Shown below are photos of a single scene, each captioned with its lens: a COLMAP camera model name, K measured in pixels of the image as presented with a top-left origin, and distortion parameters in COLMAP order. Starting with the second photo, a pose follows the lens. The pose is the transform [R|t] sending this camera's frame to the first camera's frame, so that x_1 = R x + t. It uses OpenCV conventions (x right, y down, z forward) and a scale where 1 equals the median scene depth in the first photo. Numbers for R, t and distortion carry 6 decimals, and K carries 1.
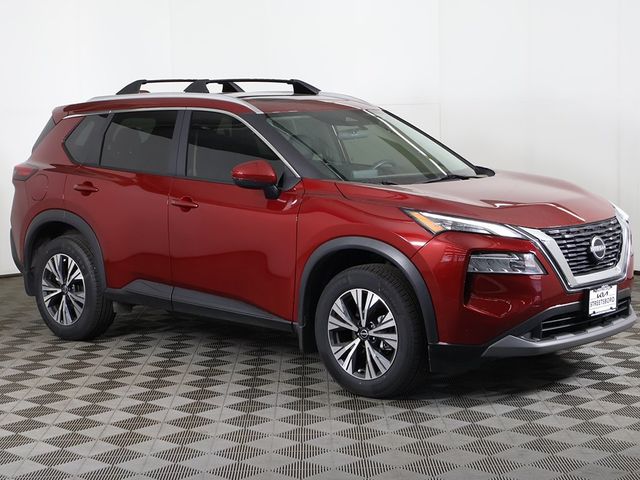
lens RADIAL K [[1349.9, 0, 320.0], [0, 1349.9, 240.0], [0, 0, 1]] dist [-0.032595, -0.144097]
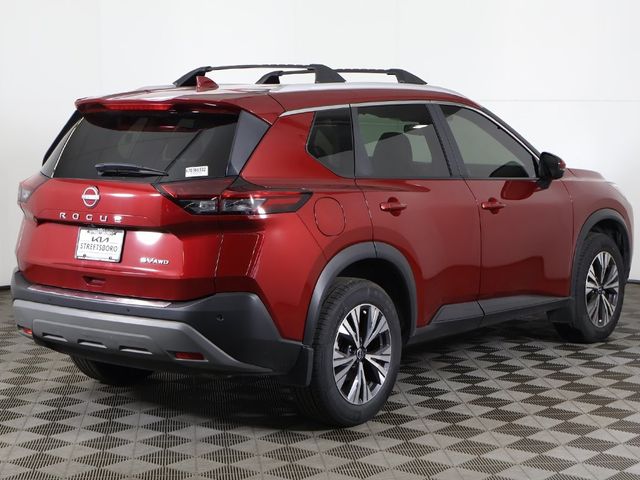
lens RADIAL K [[1279.4, 0, 320.0], [0, 1279.4, 240.0], [0, 0, 1]] dist [0.002797, 0.038023]
pose [[-0.103240, -0.093035, 0.990296, -0.930363], [0.109823, 0.988462, 0.104312, -0.104728], [-0.988575, 0.119527, -0.091831, 1.173903]]
